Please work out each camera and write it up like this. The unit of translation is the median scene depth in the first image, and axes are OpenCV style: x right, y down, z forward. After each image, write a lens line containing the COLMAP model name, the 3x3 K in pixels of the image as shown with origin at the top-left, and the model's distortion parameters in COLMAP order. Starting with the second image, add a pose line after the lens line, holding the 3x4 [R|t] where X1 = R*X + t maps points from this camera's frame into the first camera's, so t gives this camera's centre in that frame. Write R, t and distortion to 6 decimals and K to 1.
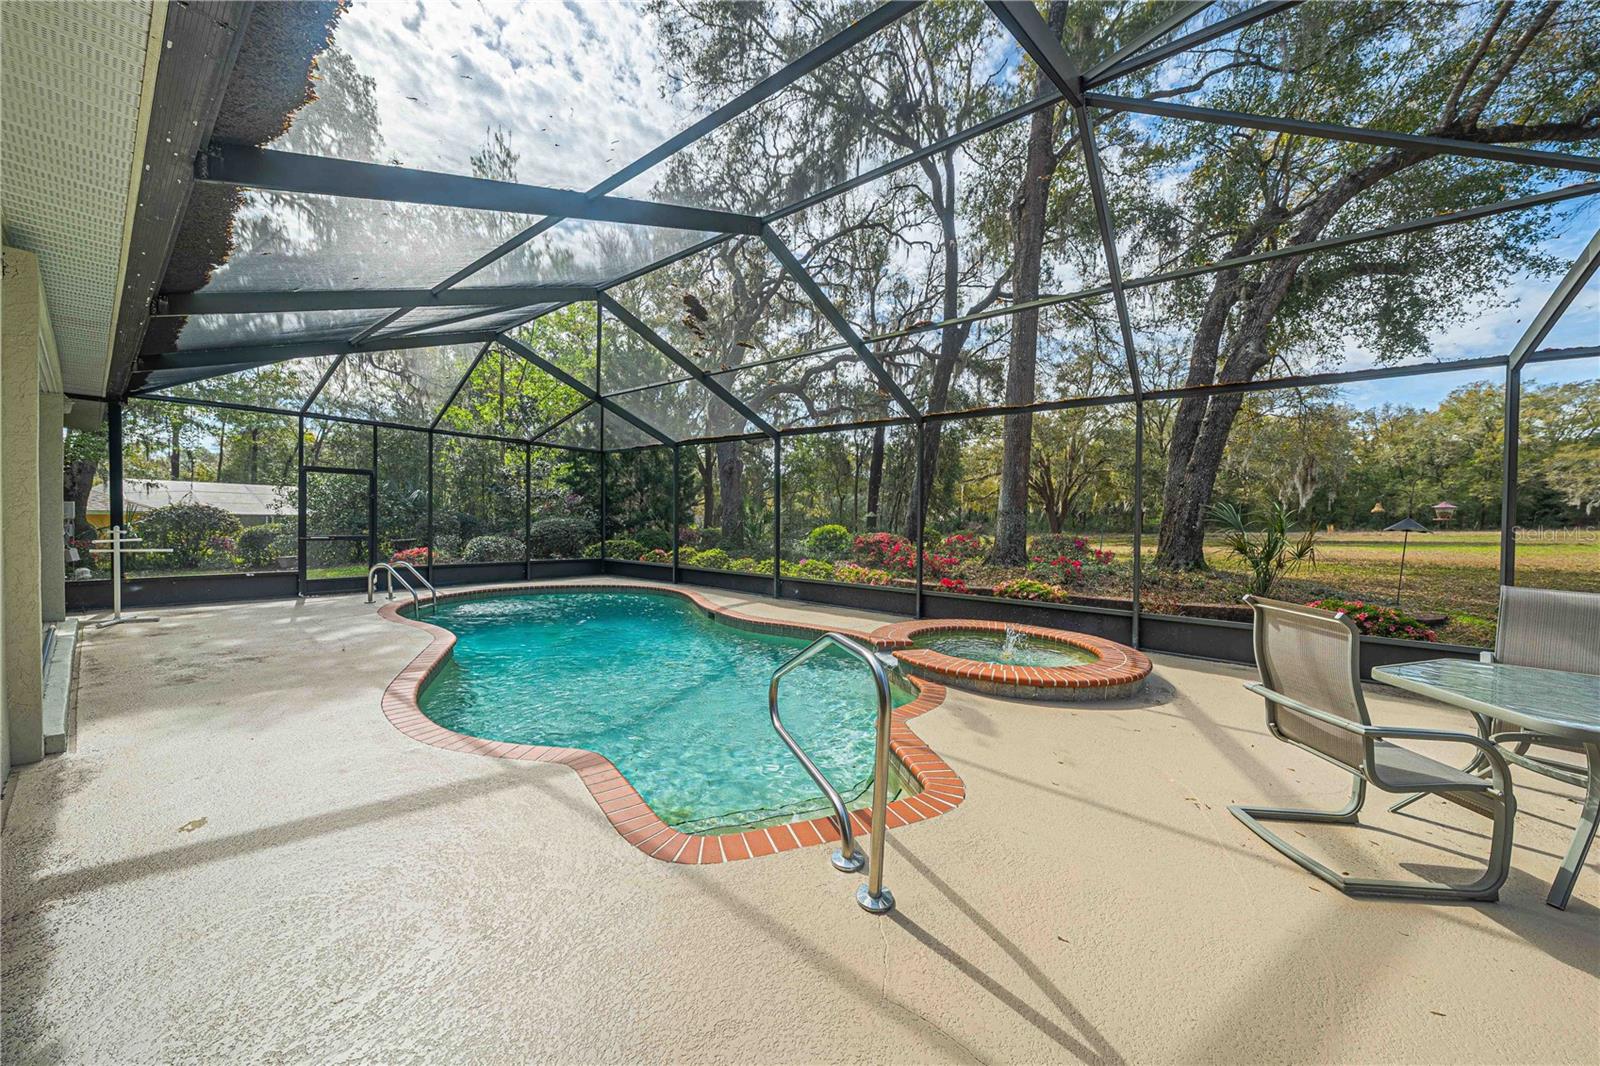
lens RADIAL K [[550.2, 0, 781.3], [0, 550.2, 537.2], [0, 0, 1]] dist [0.001028, 0.000032]
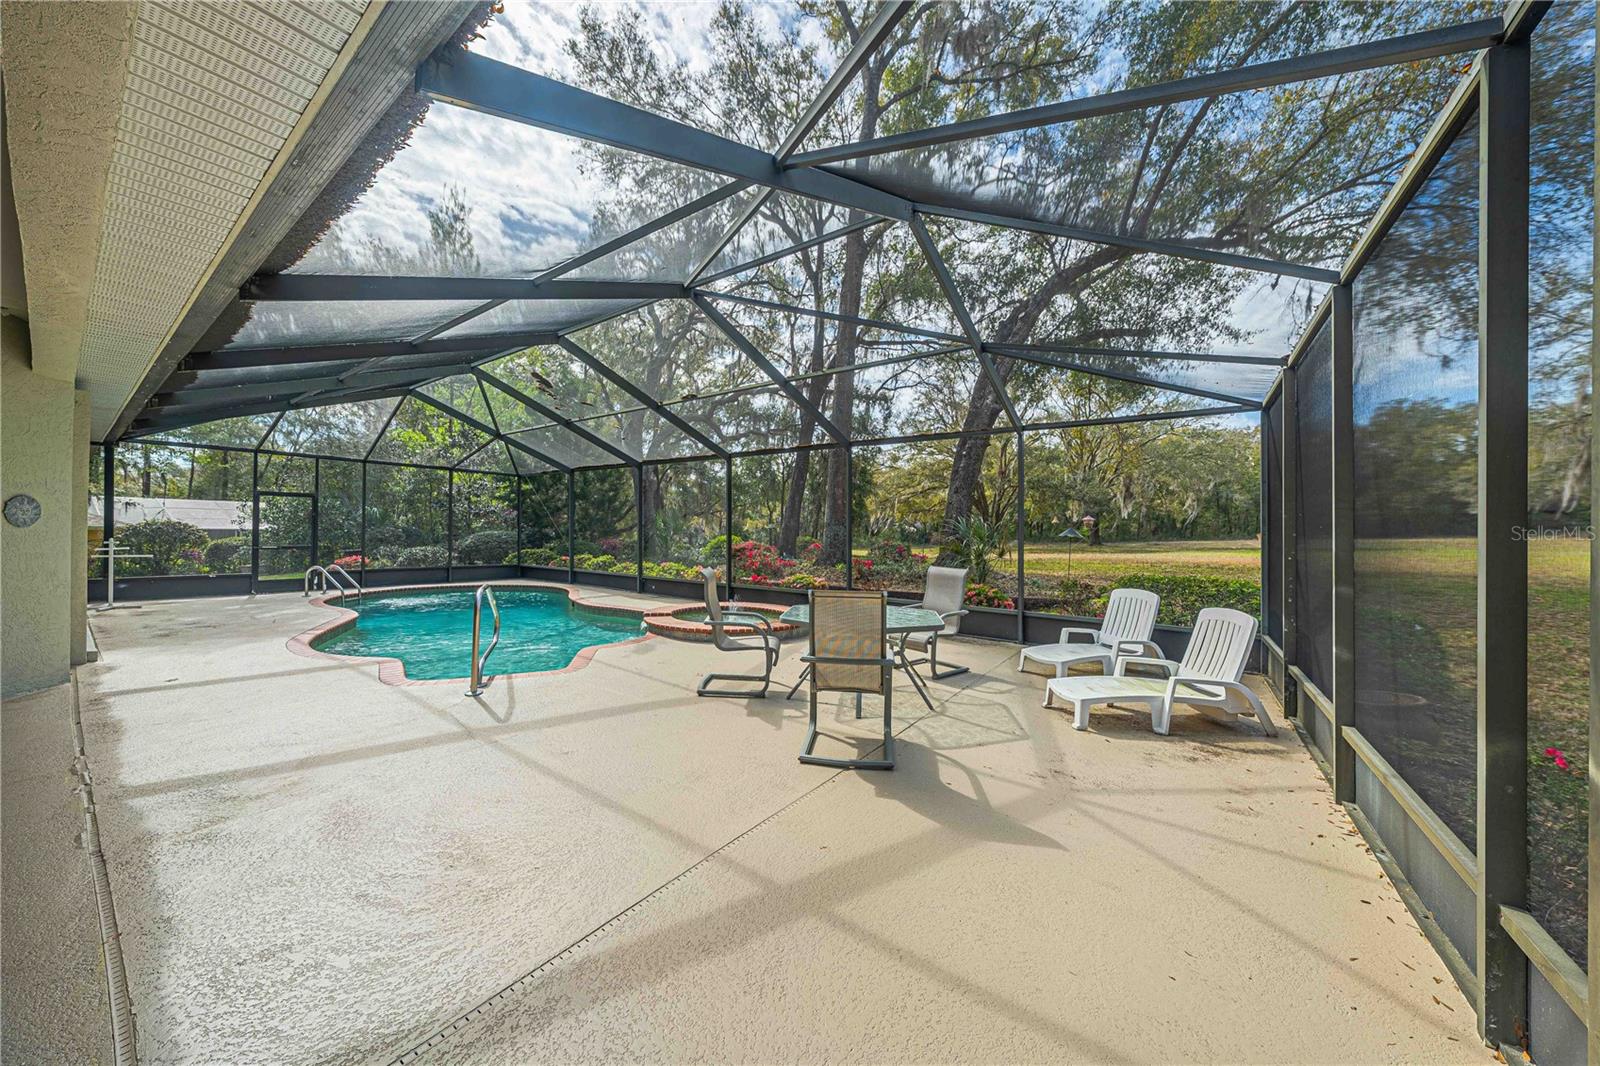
lens RADIAL K [[550.4, 0, 792.3], [0, 550.4, 533.7], [0, 0, 1]] dist [-0.001597, -0.000076]
pose [[0.999313, -0.005493, 0.036664, 0.245252], [0.006469, 0.999627, -0.026547, 0.008229], [-0.036505, 0.026766, 0.998975, -0.238634]]
